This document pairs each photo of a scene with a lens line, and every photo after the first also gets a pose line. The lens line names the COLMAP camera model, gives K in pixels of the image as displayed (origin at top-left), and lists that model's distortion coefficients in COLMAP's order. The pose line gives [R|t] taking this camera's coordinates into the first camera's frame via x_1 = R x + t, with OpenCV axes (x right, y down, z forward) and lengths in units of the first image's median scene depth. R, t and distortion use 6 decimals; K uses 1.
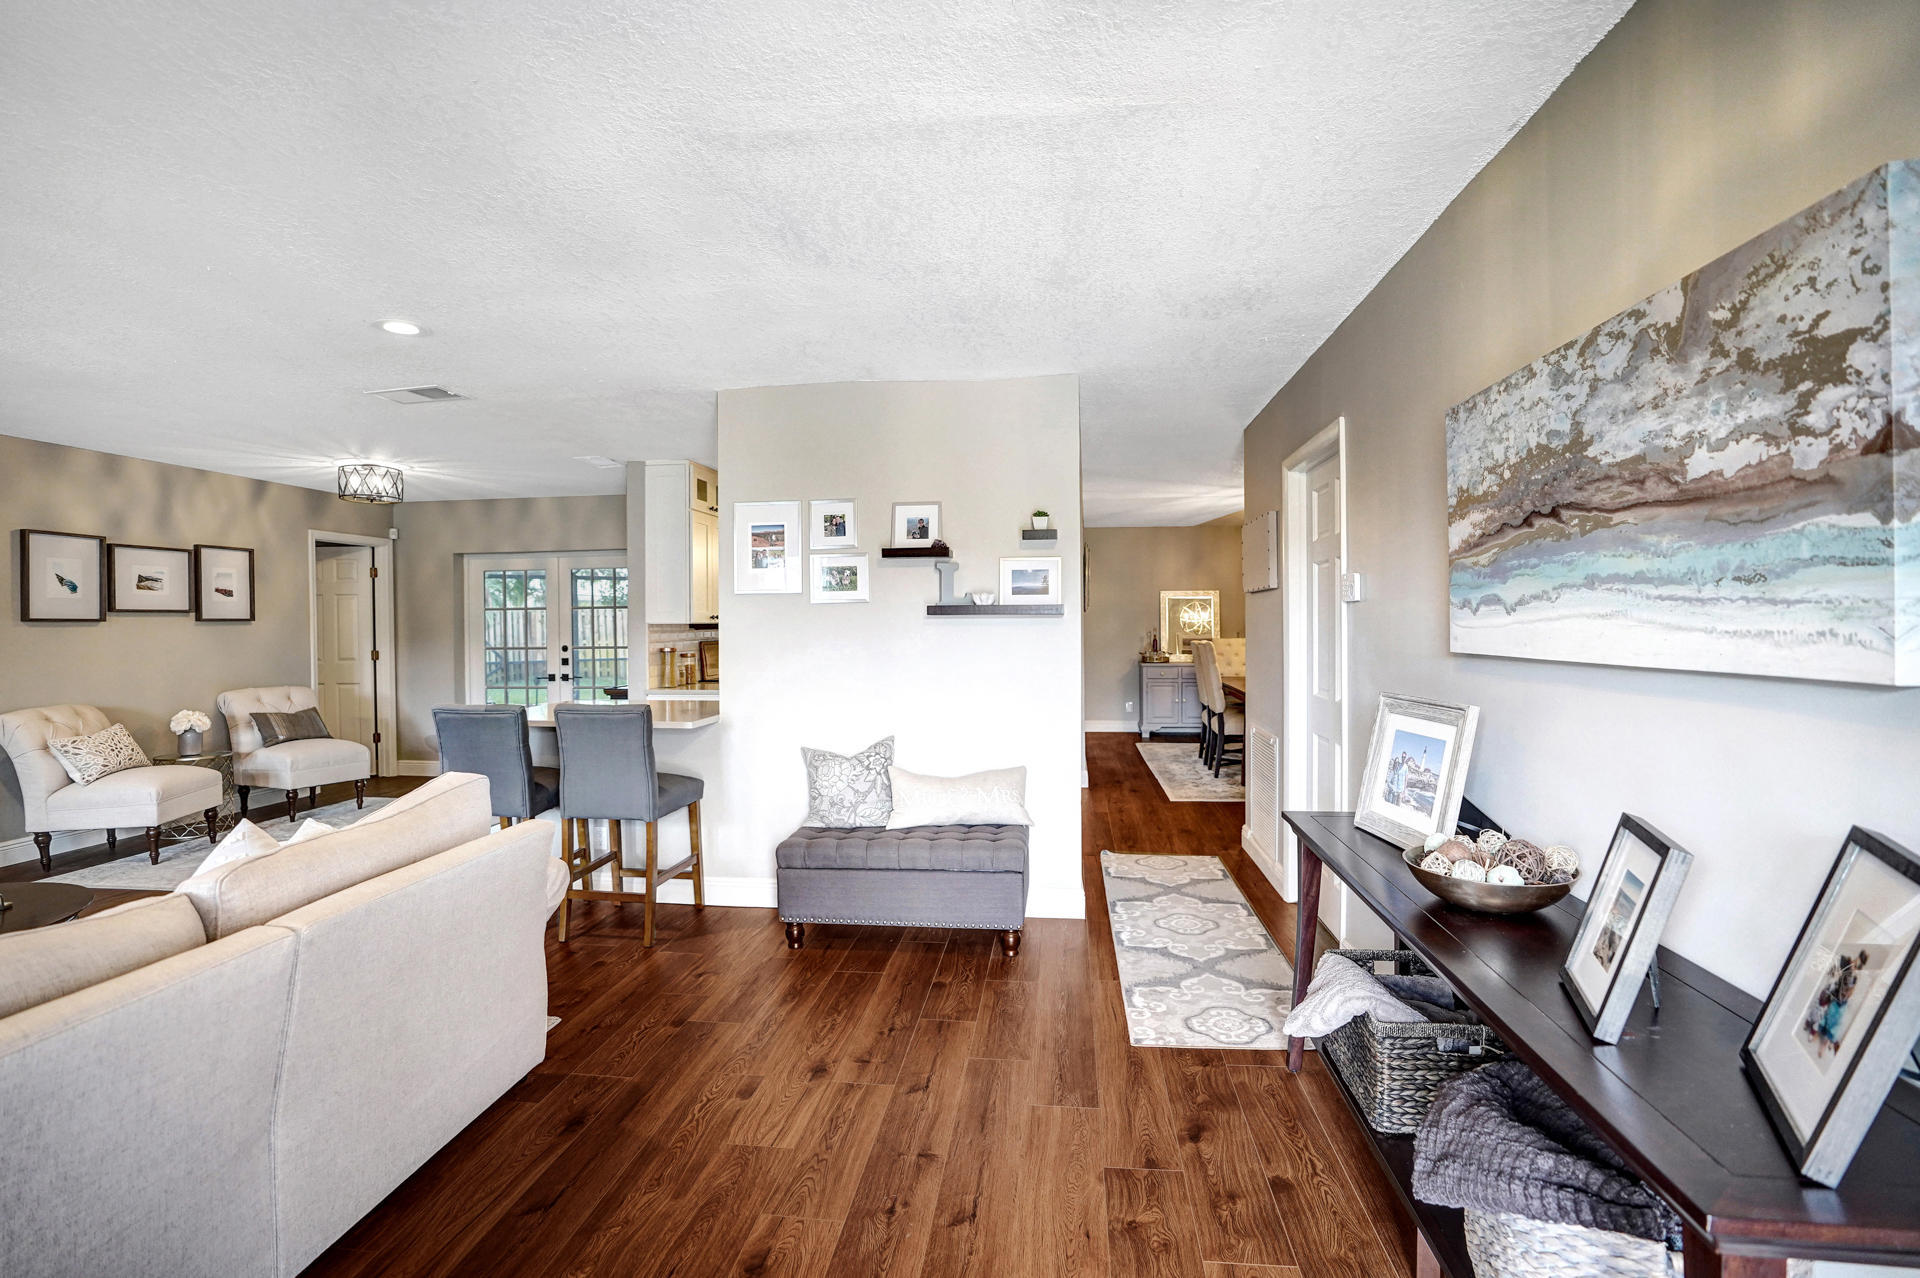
lens RADIAL K [[891.4, 0, 964.5], [0, 891.4, 624.5], [0, 0, 1]] dist [-0.038746, 0.013020]
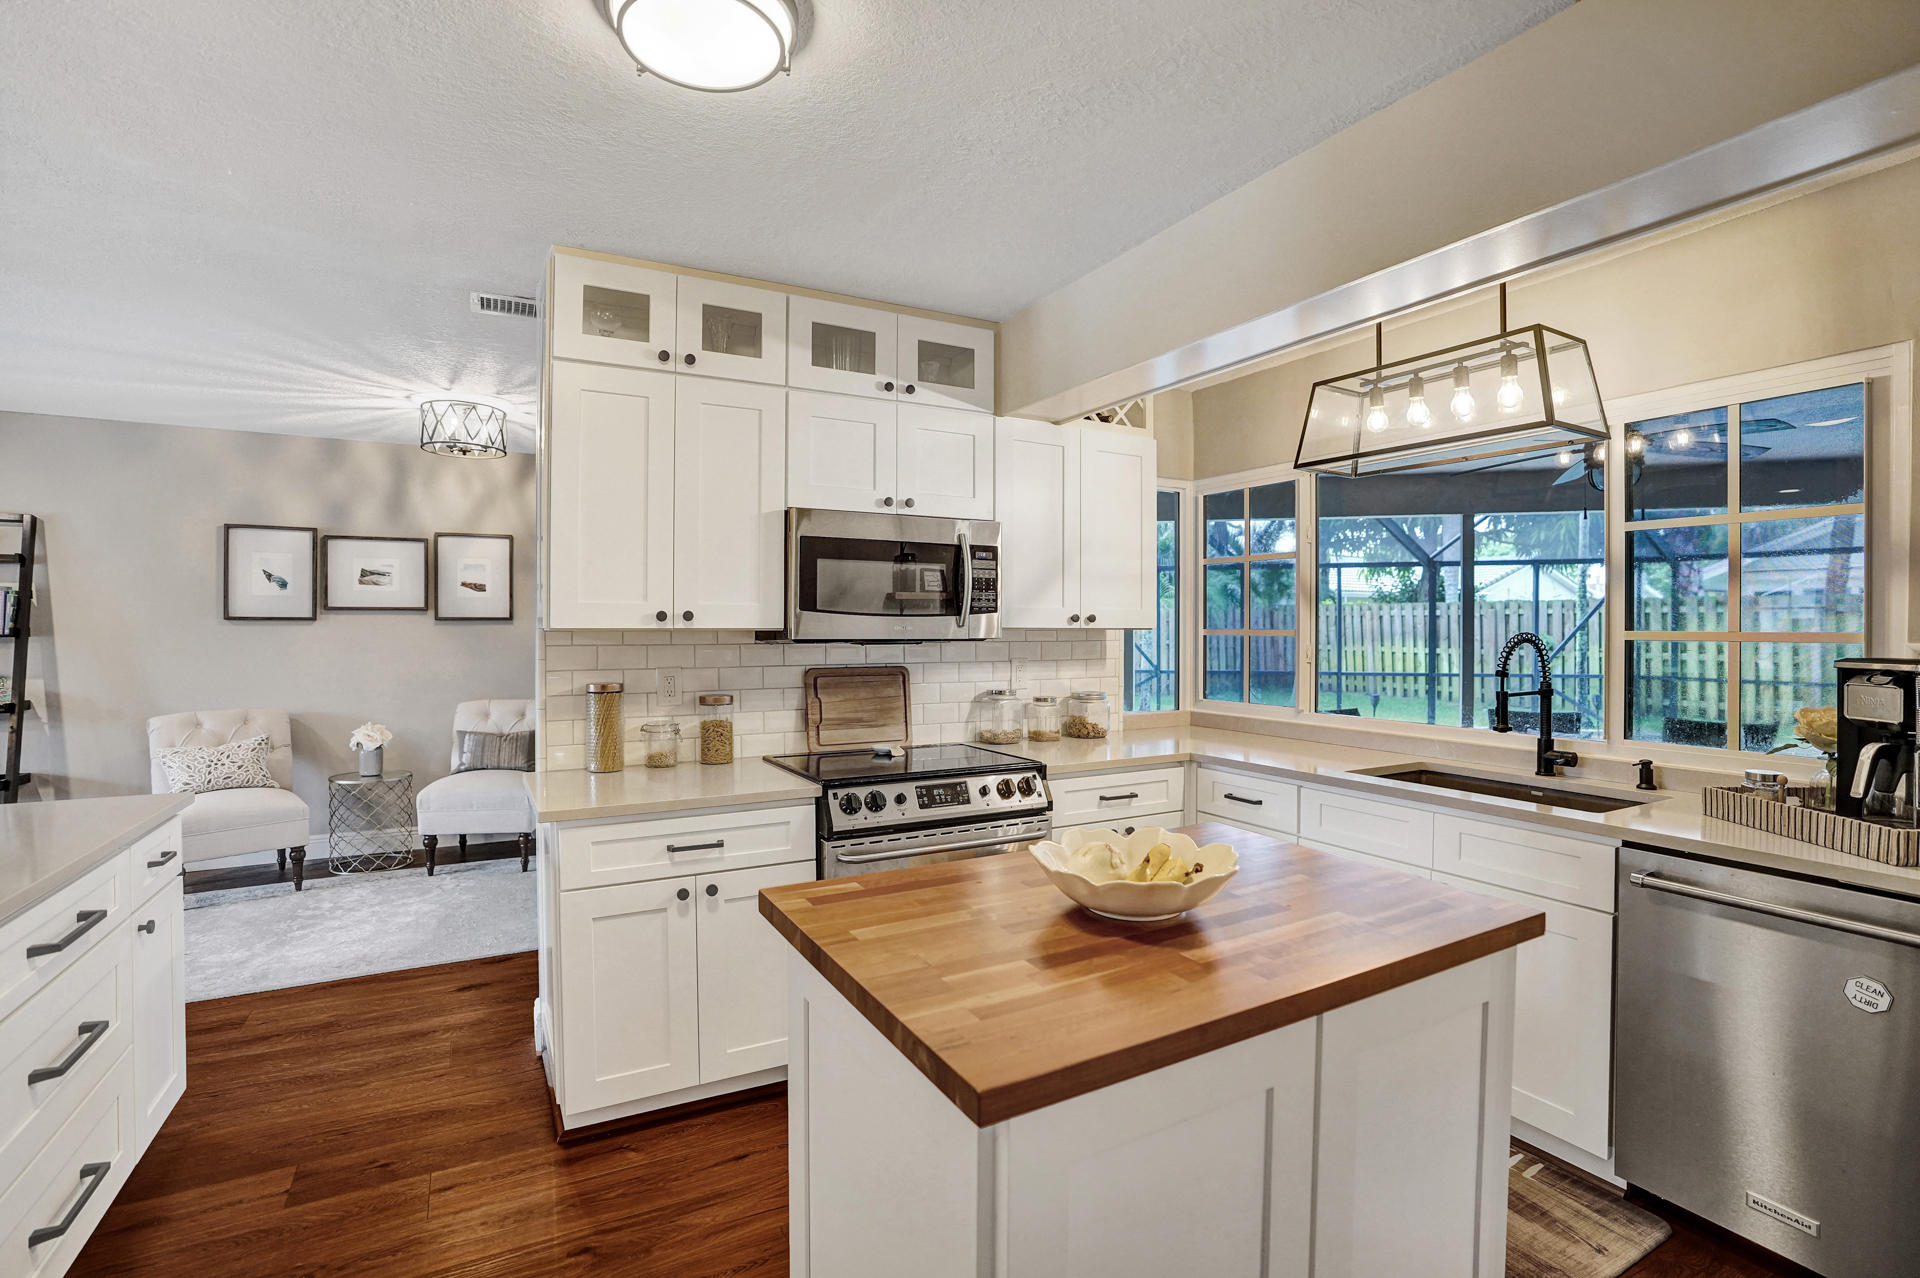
lens RADIAL K [[891.4, 0, 935.1], [0, 891.4, 625.0], [0, 0, 1]] dist [-0.038746, 0.013020]
pose [[0.571759, 0.008389, -0.820379, 0.144238], [-0.008358, 0.999955, 0.004401, -0.007486], [0.820379, 0.004340, 0.571804, 0.964073]]
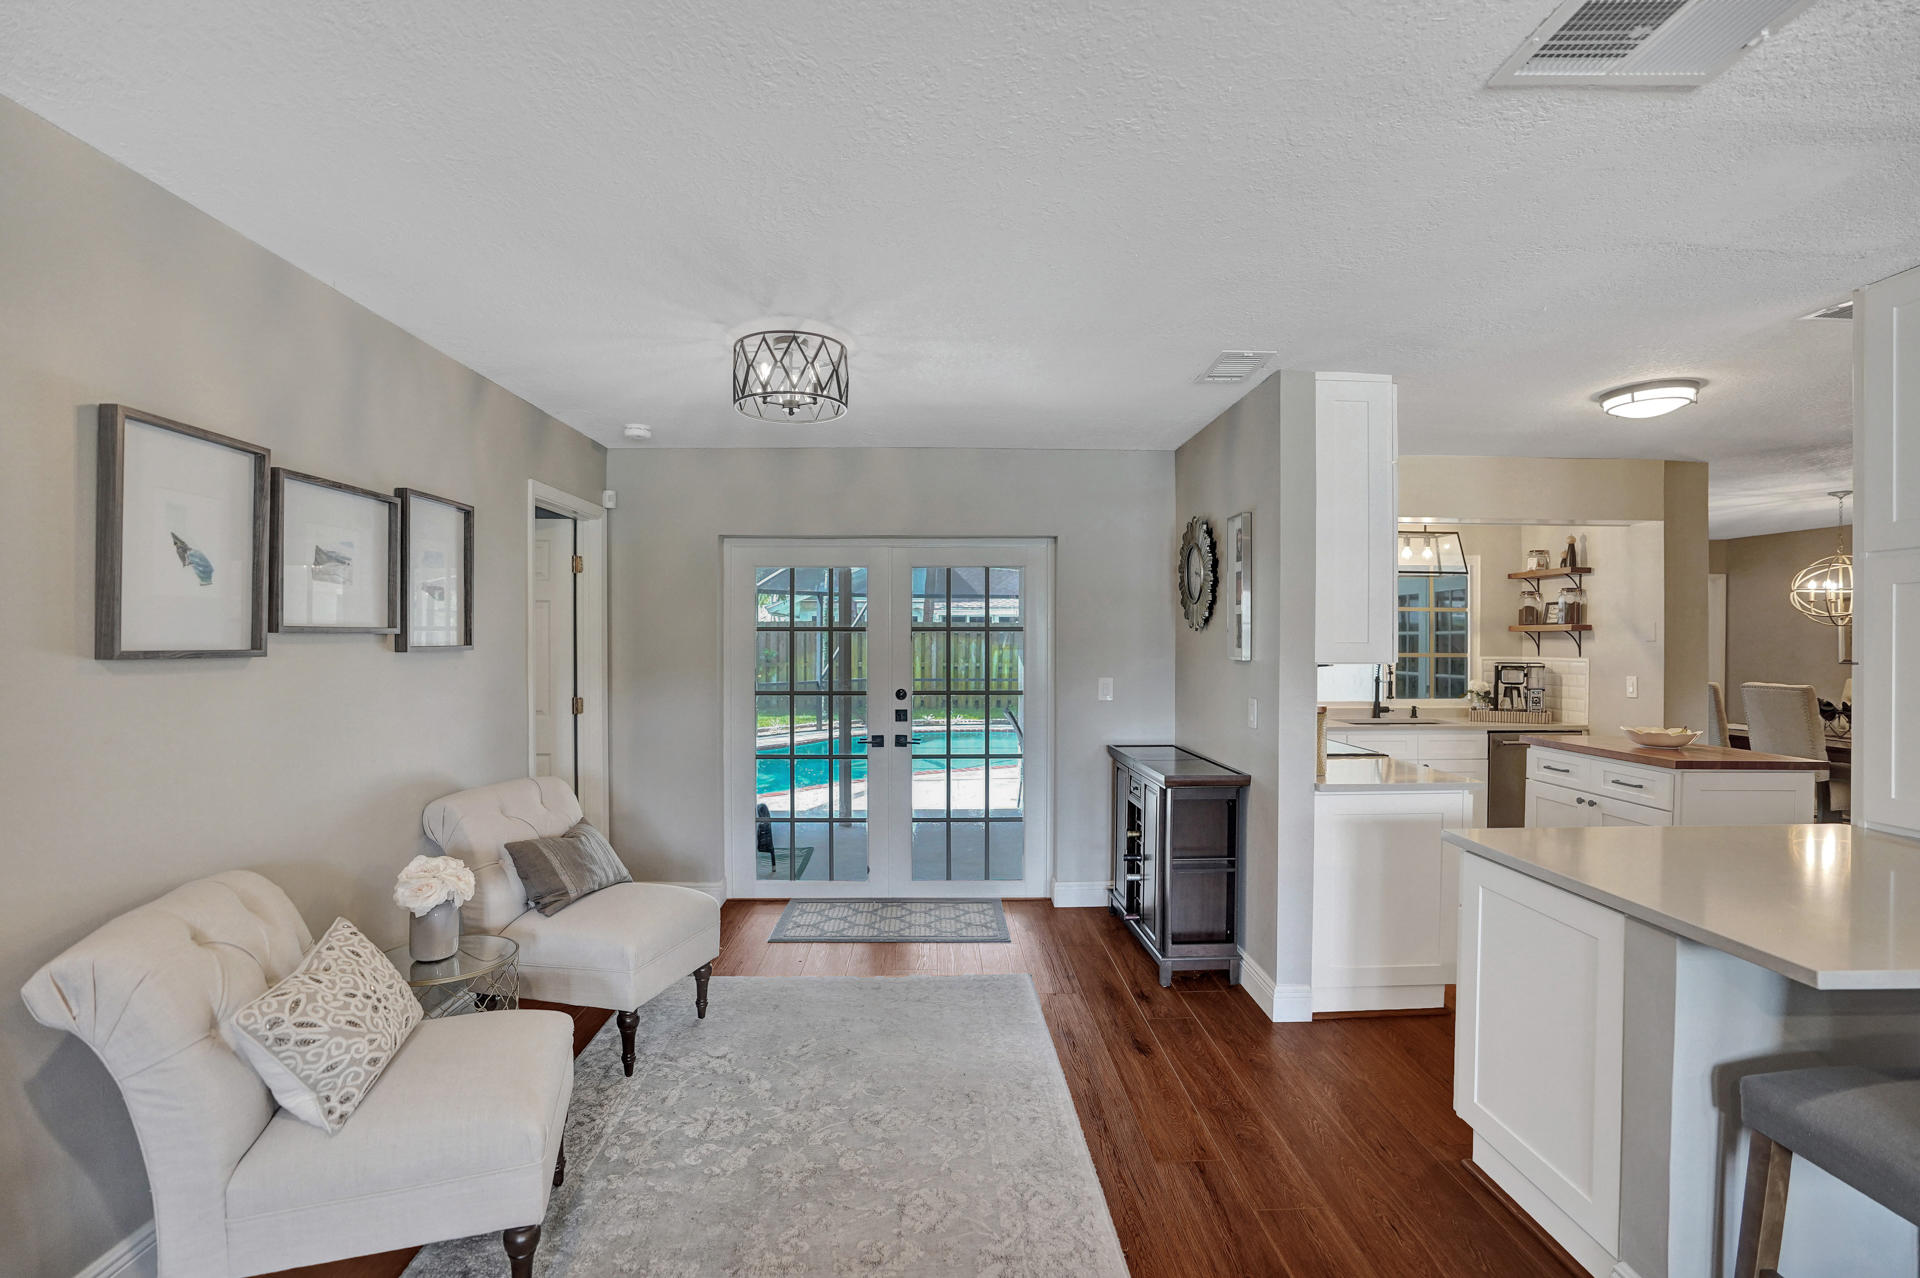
lens RADIAL K [[891.4, 0, 969.1], [0, 891.4, 641.5], [0, 0, 1]] dist [-0.038746, 0.013020]
pose [[0.989272, 0.010291, 0.145725, -0.689715], [-0.010007, 0.999946, -0.002679, -0.011968], [-0.145745, 0.001192, 0.989321, 0.520733]]
